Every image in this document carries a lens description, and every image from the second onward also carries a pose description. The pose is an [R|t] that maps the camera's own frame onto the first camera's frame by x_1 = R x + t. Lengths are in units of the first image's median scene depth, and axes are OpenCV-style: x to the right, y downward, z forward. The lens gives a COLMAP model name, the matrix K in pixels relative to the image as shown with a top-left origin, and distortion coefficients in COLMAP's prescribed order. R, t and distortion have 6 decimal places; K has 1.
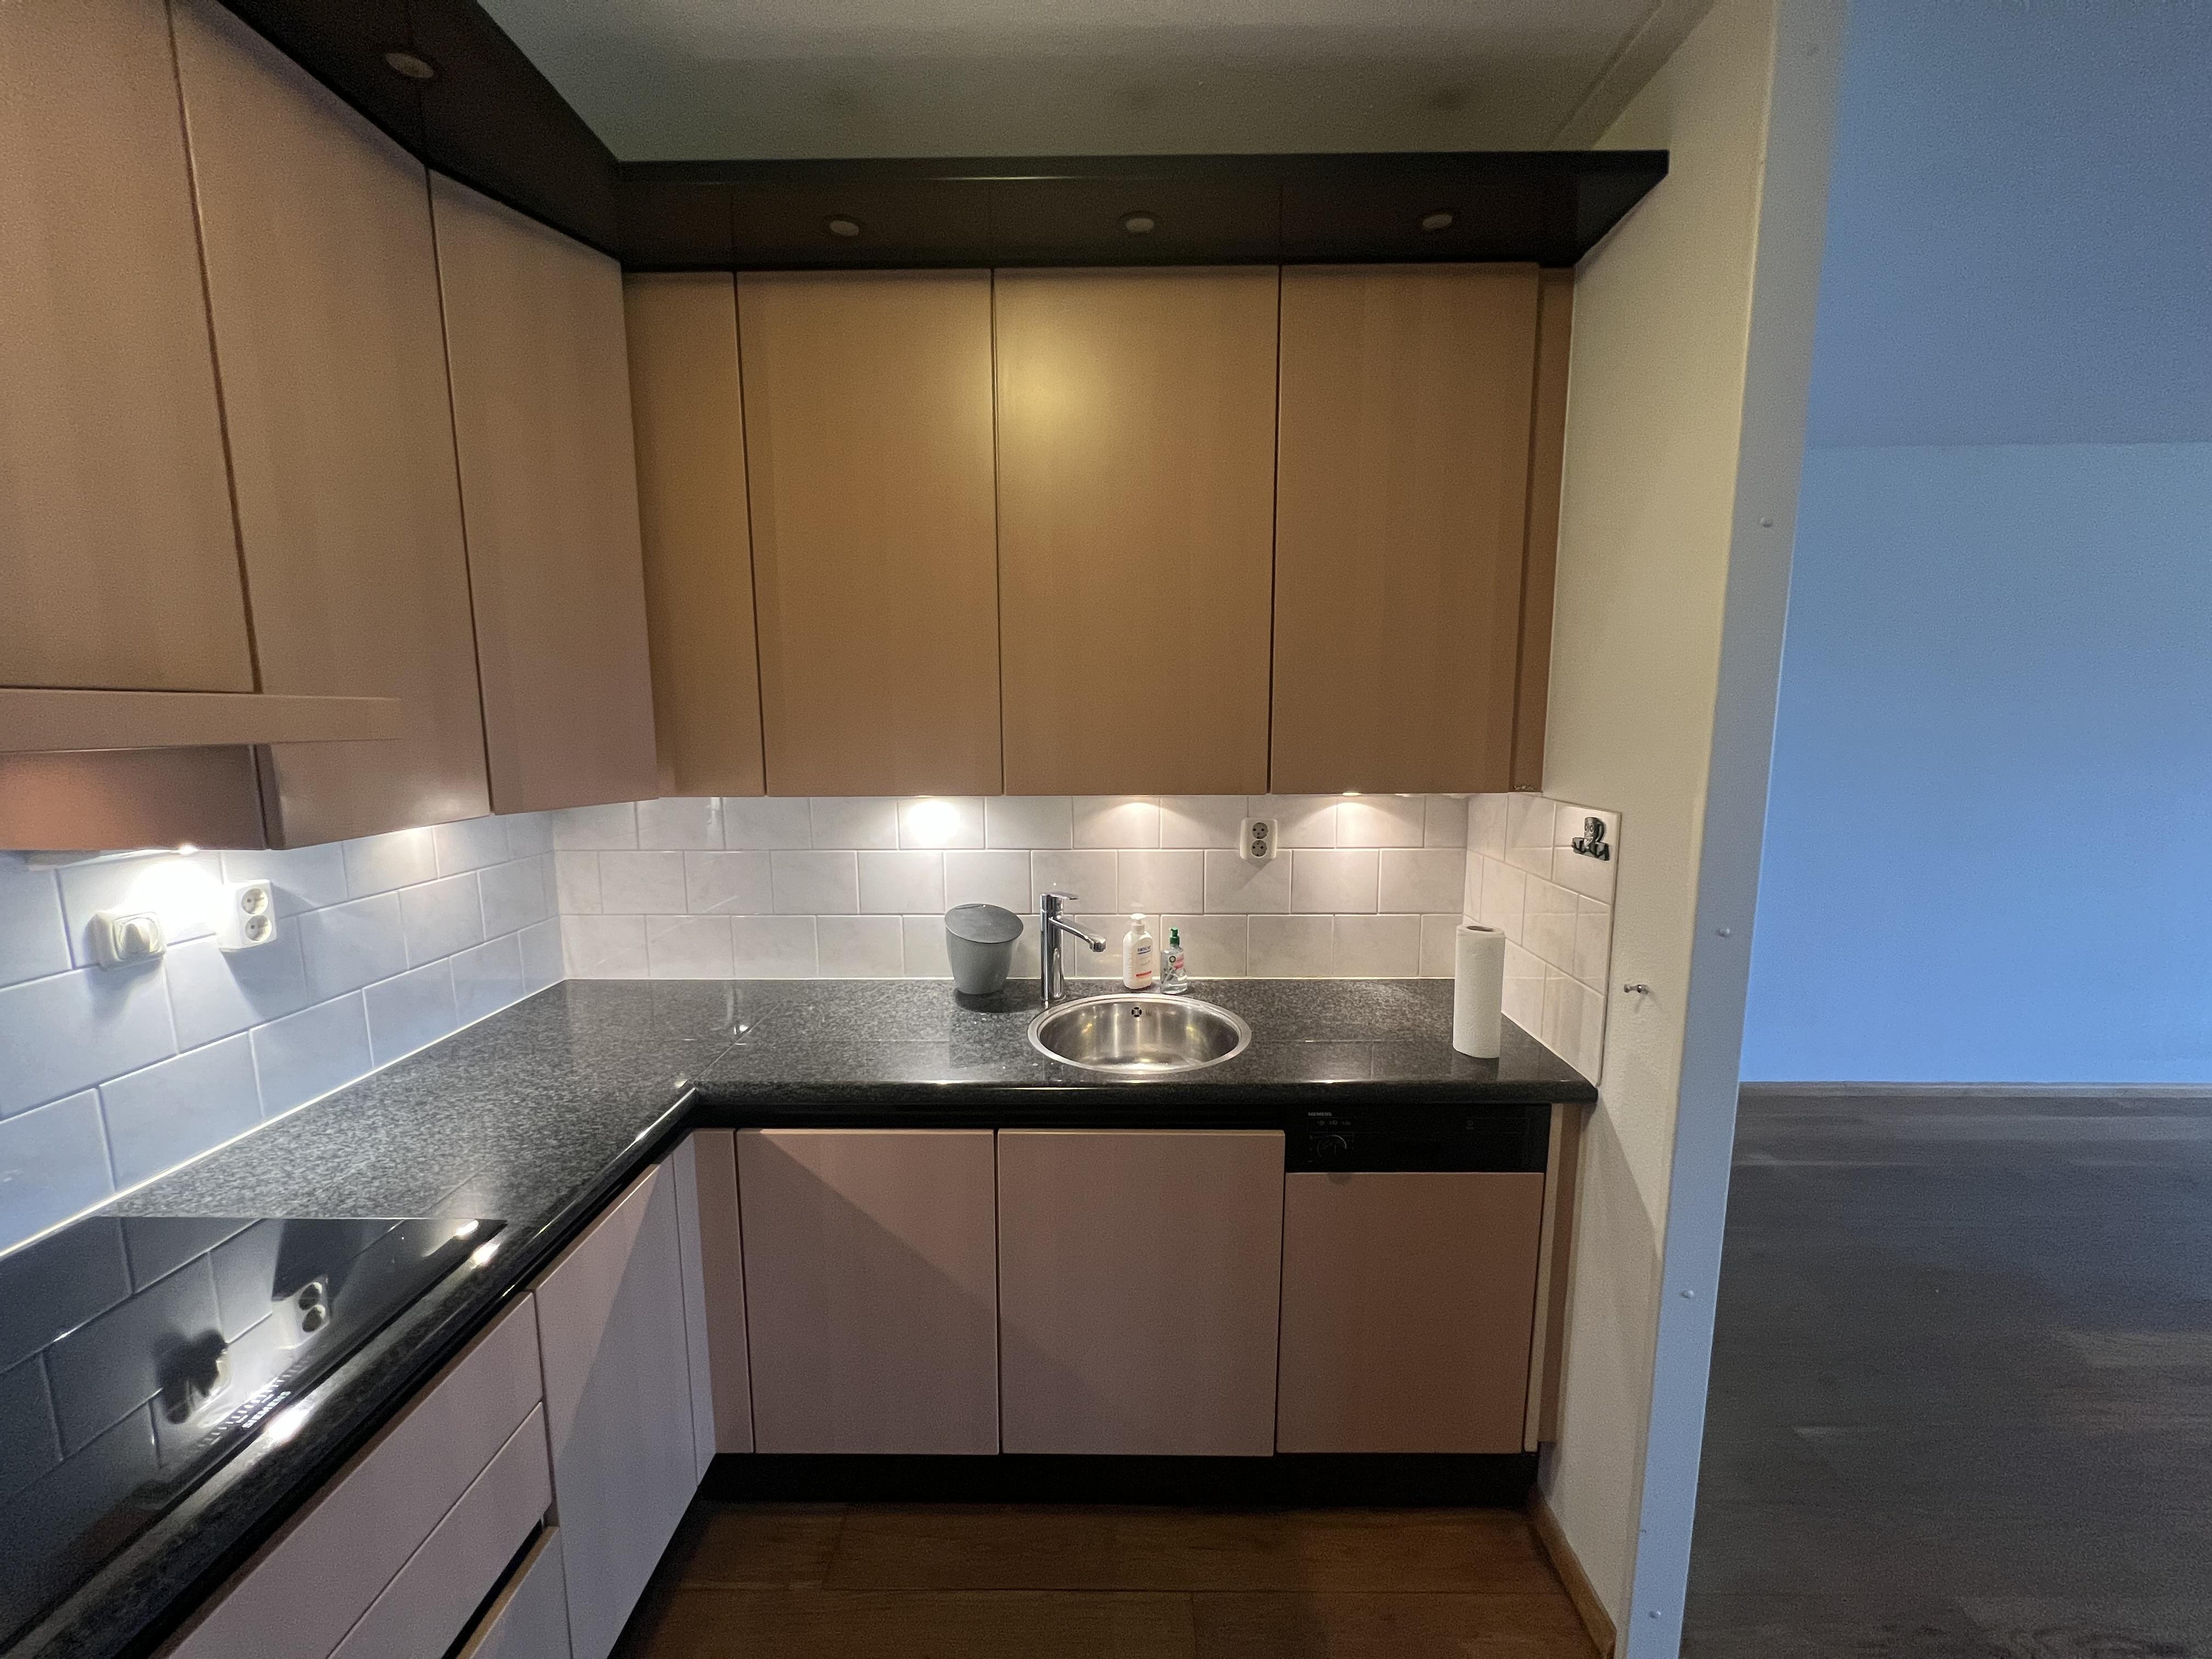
lens RADIAL K [[881.3, 0, 1106.9], [0, 881.3, 838.8], [0, 0, 1]] dist [-0.001205, -0.000205]
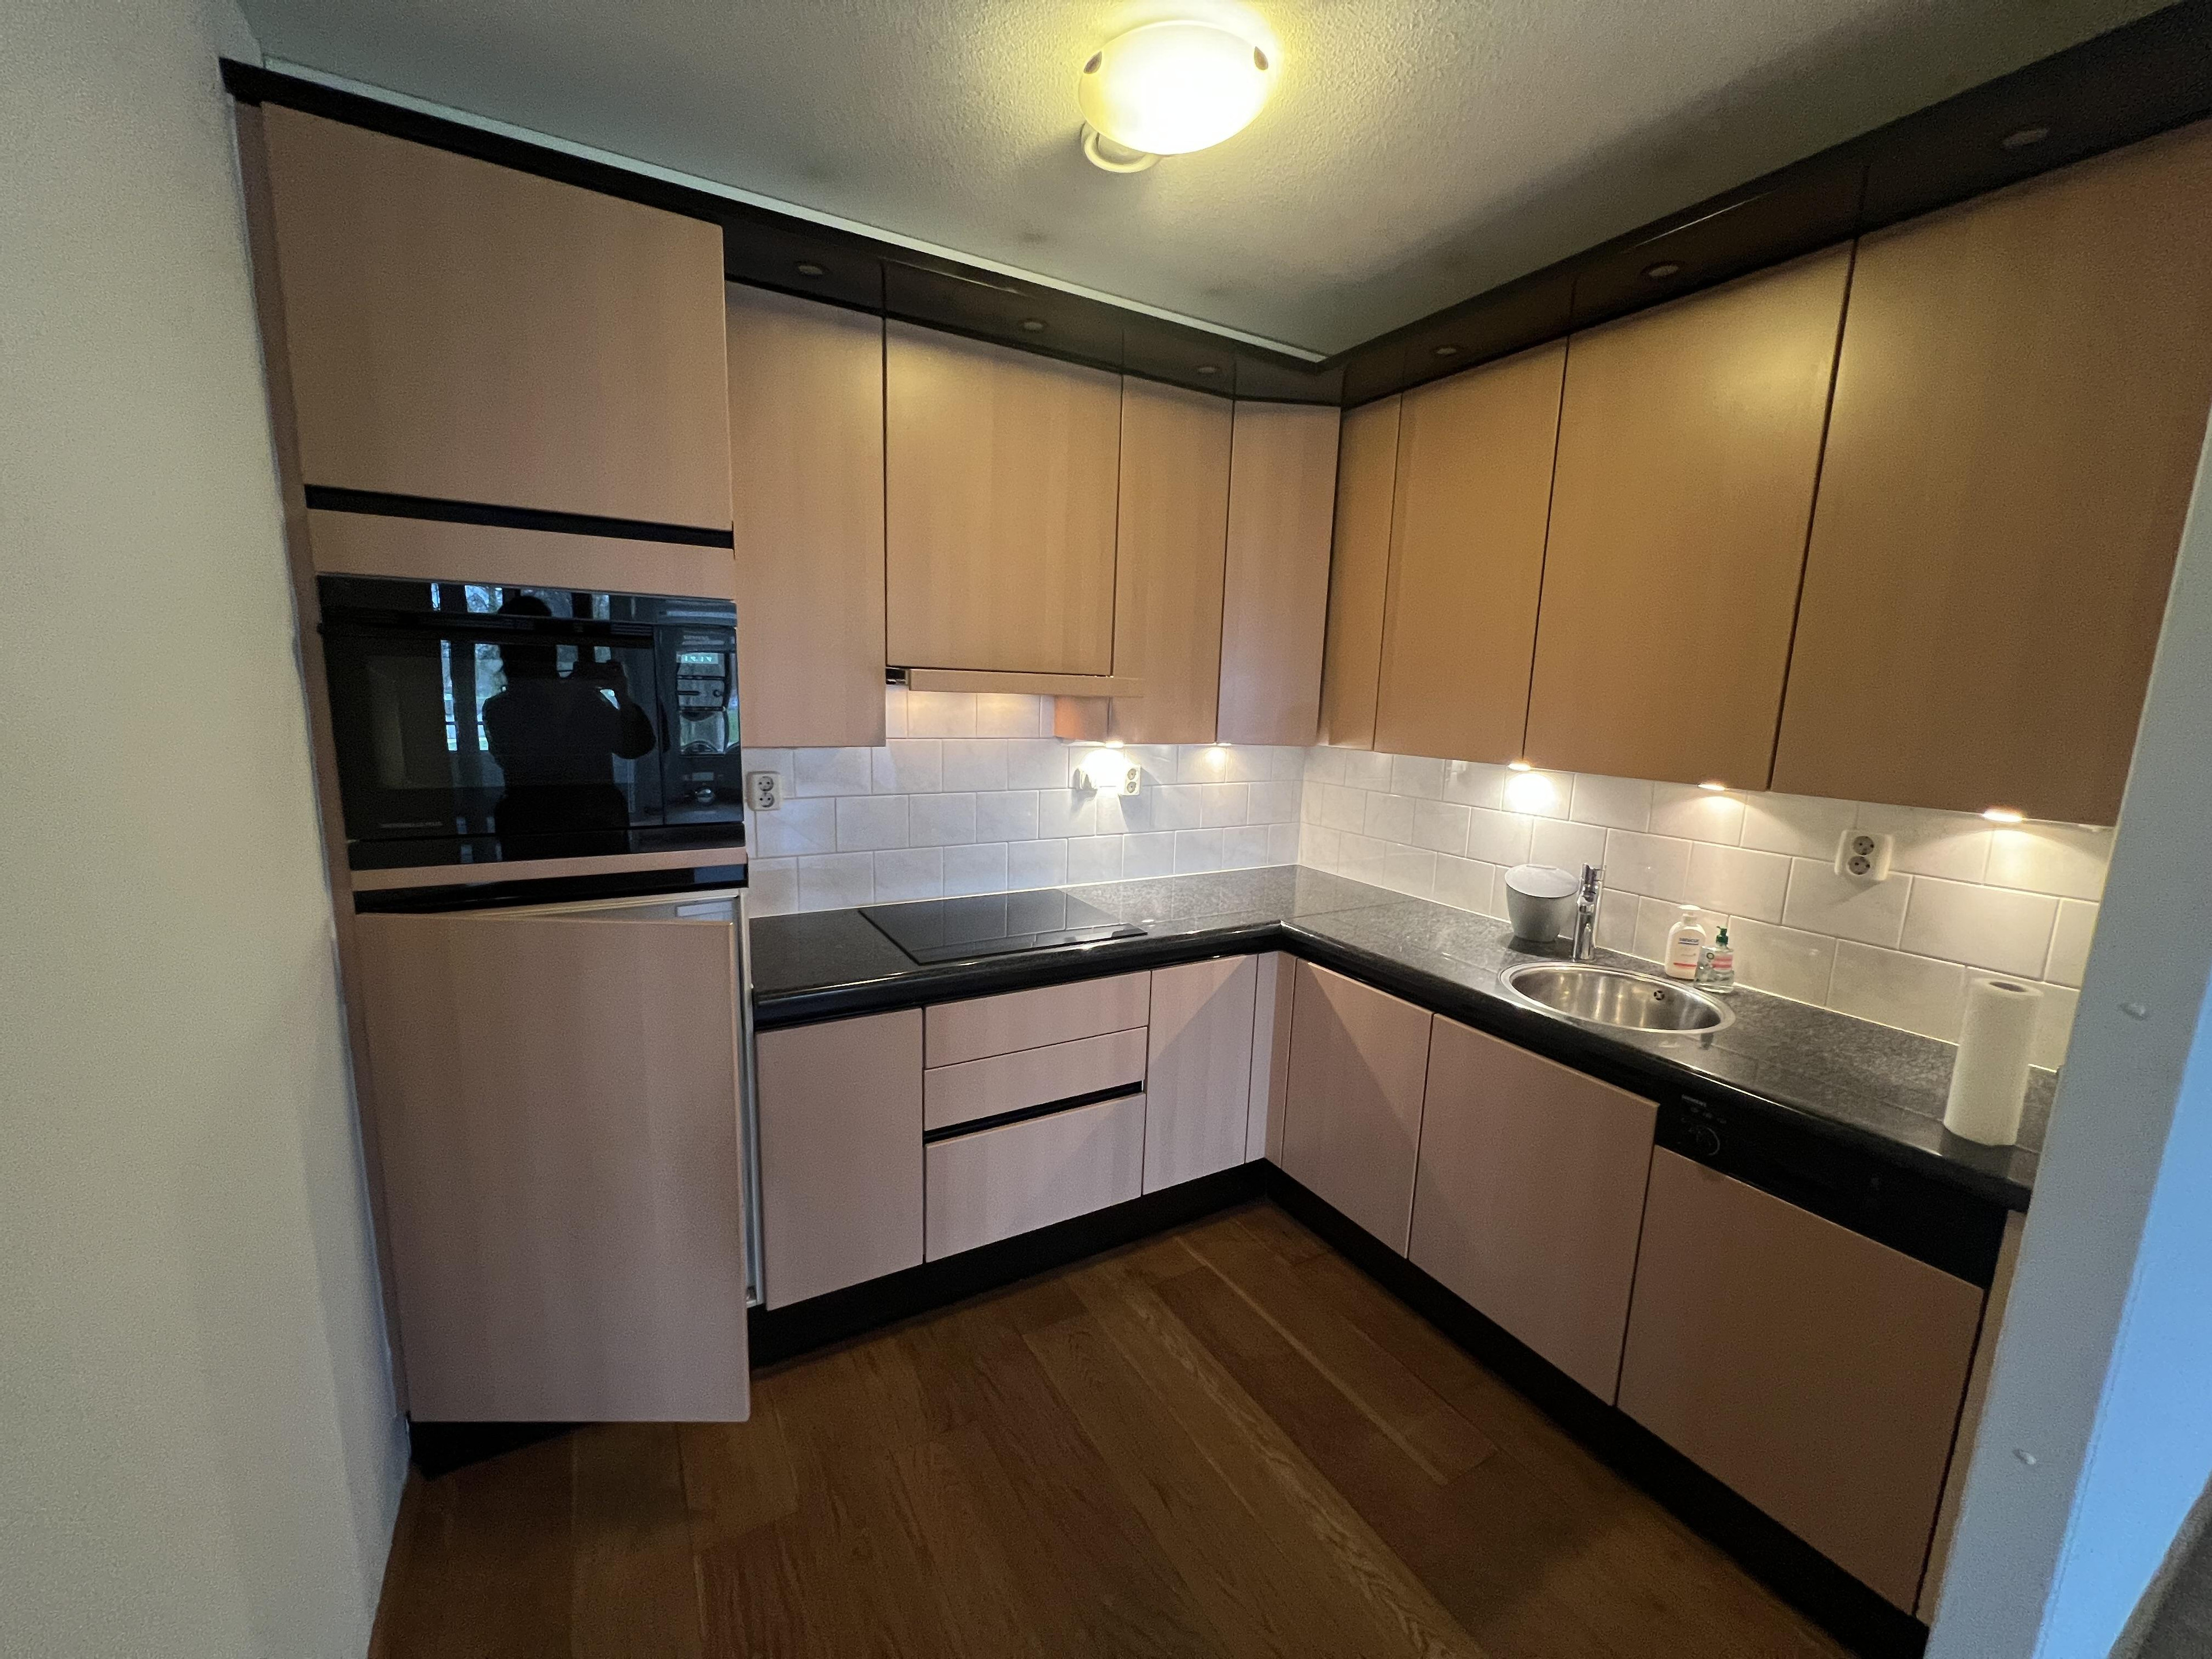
lens RADIAL K [[885.7, 0, 1103.5], [0, 885.7, 838.2], [0, 0, 1]] dist [0.000132, 0.000089]
pose [[0.507486, 0.165805, -0.845557, 0.664393], [-0.154771, 0.982892, 0.099844, 0.016046], [0.847646, 0.080198, 0.524466, -0.131260]]
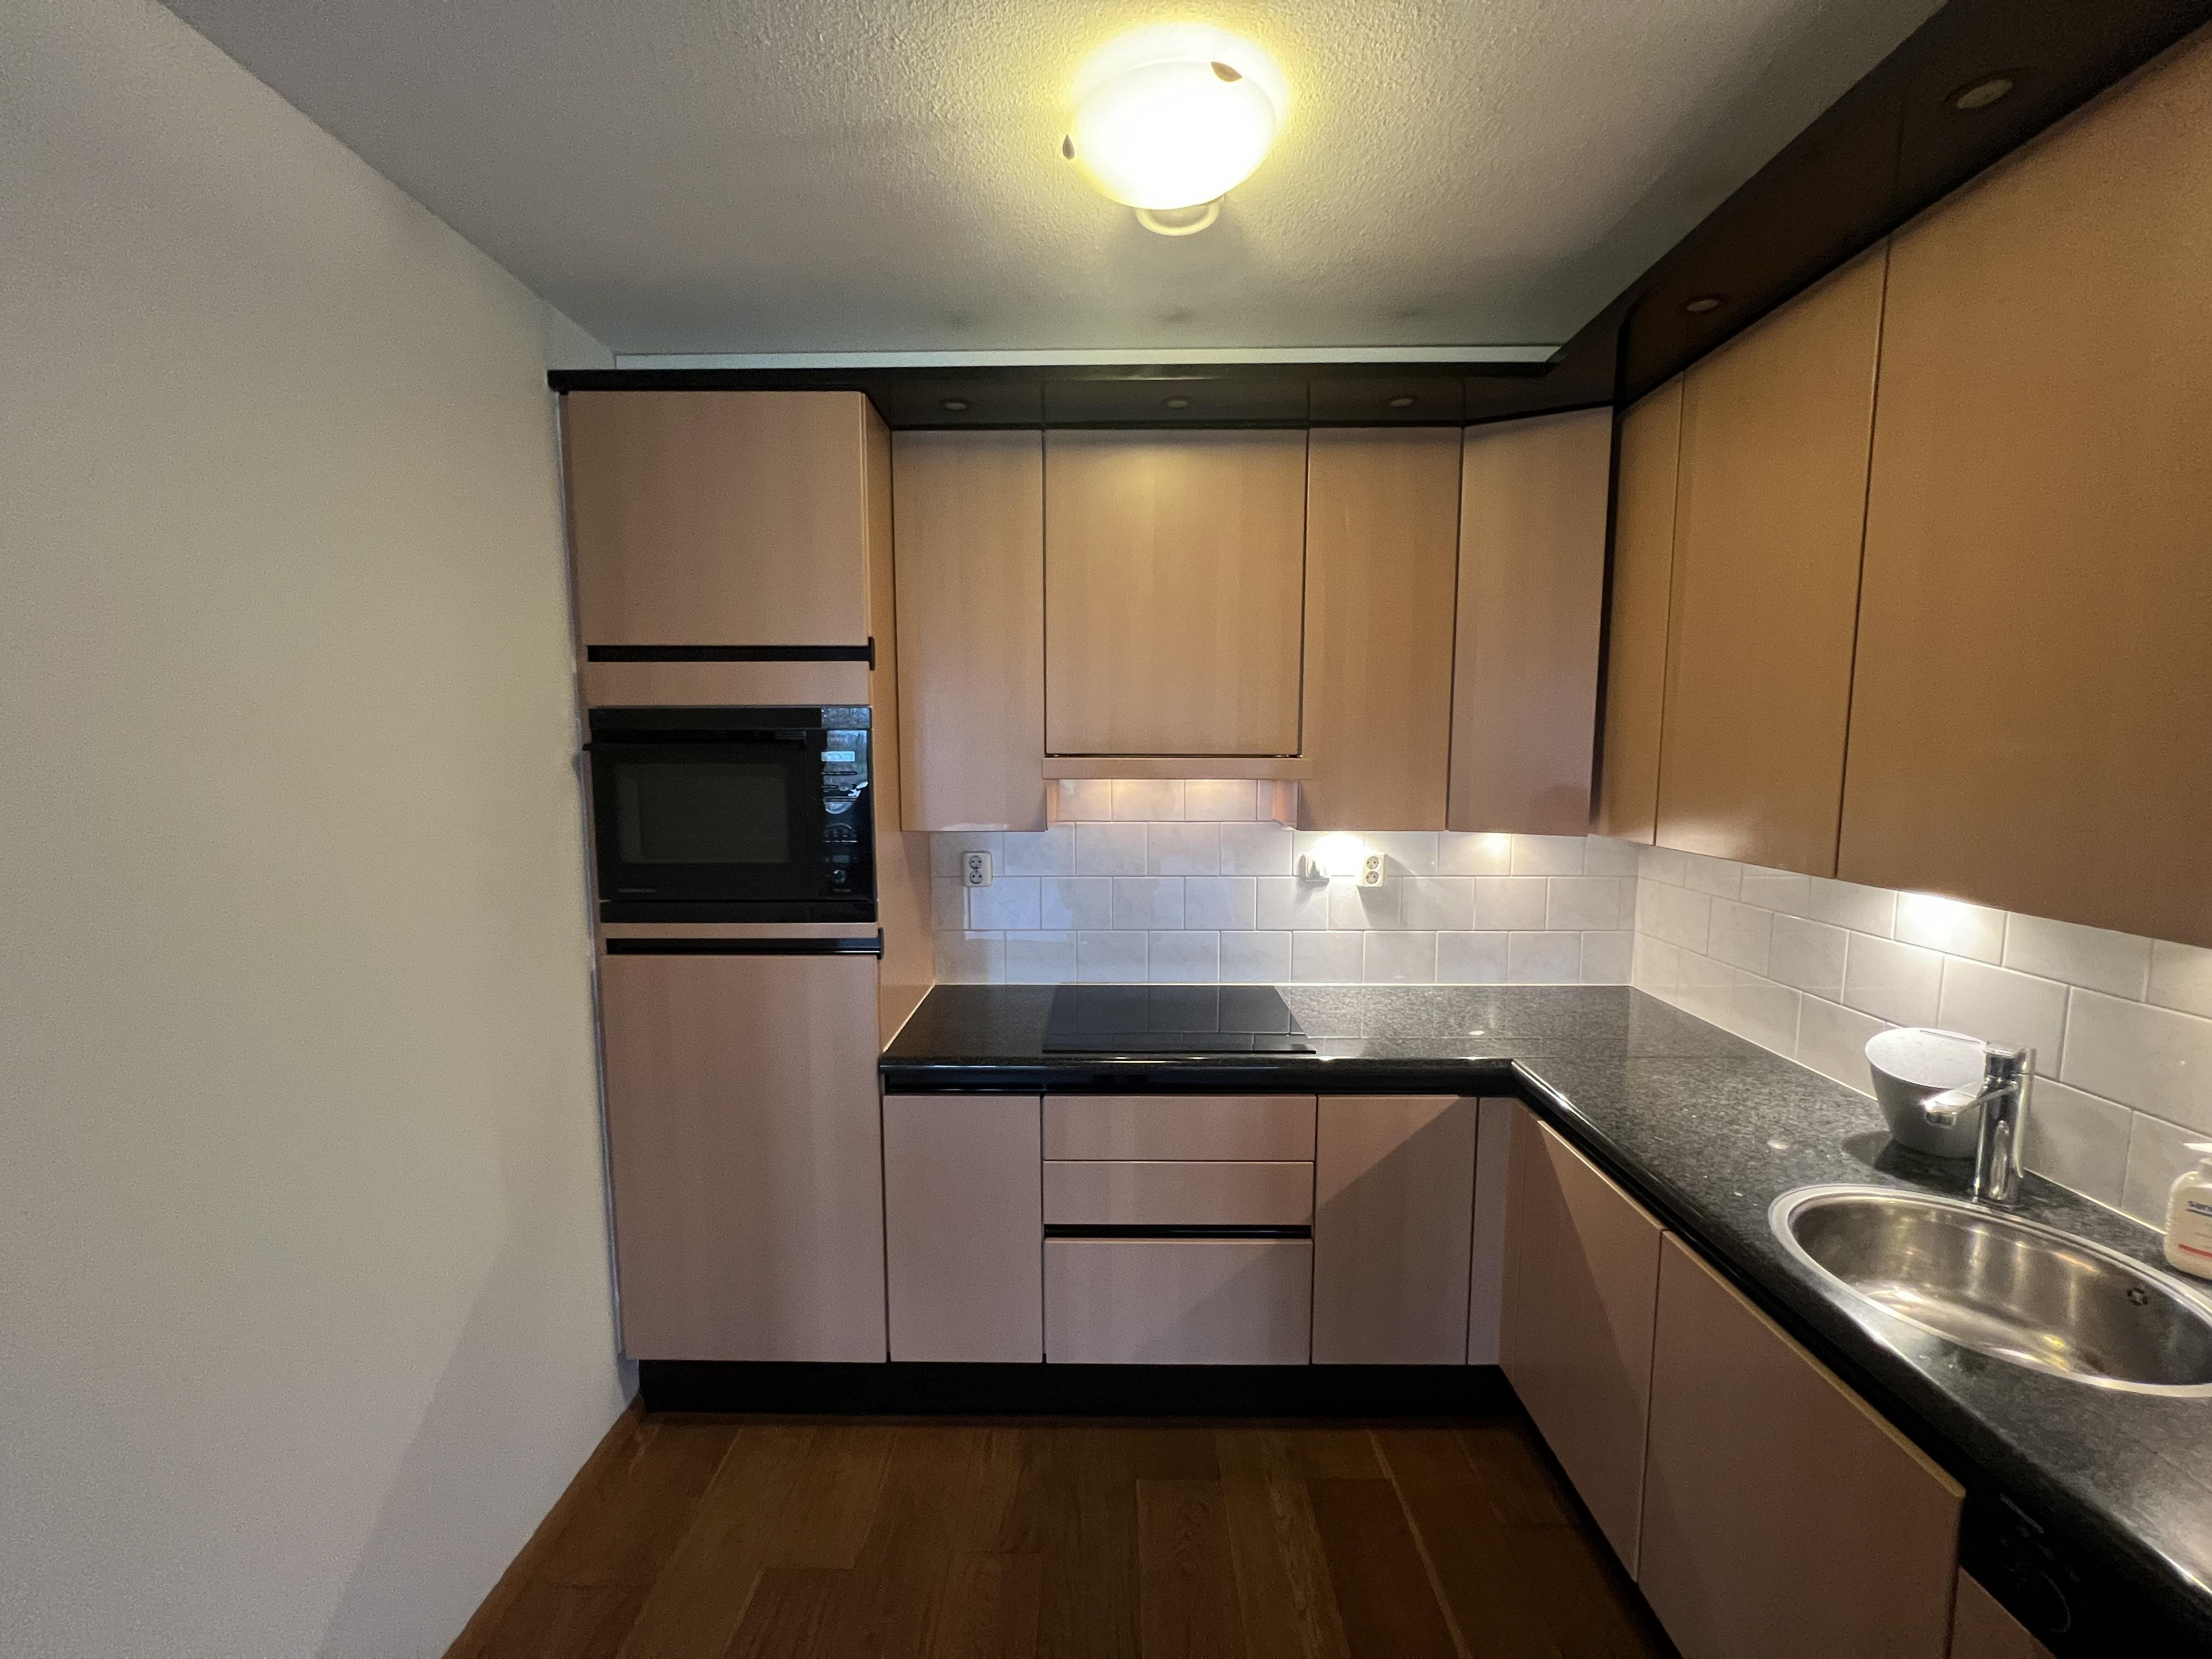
lens RADIAL K [[885.7, 0, 1103.5], [0, 885.7, 838.2], [0, 0, 1]] dist [0.000132, 0.000089]
pose [[-0.005353, 0.106700, -0.994277, 0.708301], [-0.140471, 0.984352, 0.106392, -0.080306], [0.990070, 0.140236, 0.009719, 0.338081]]
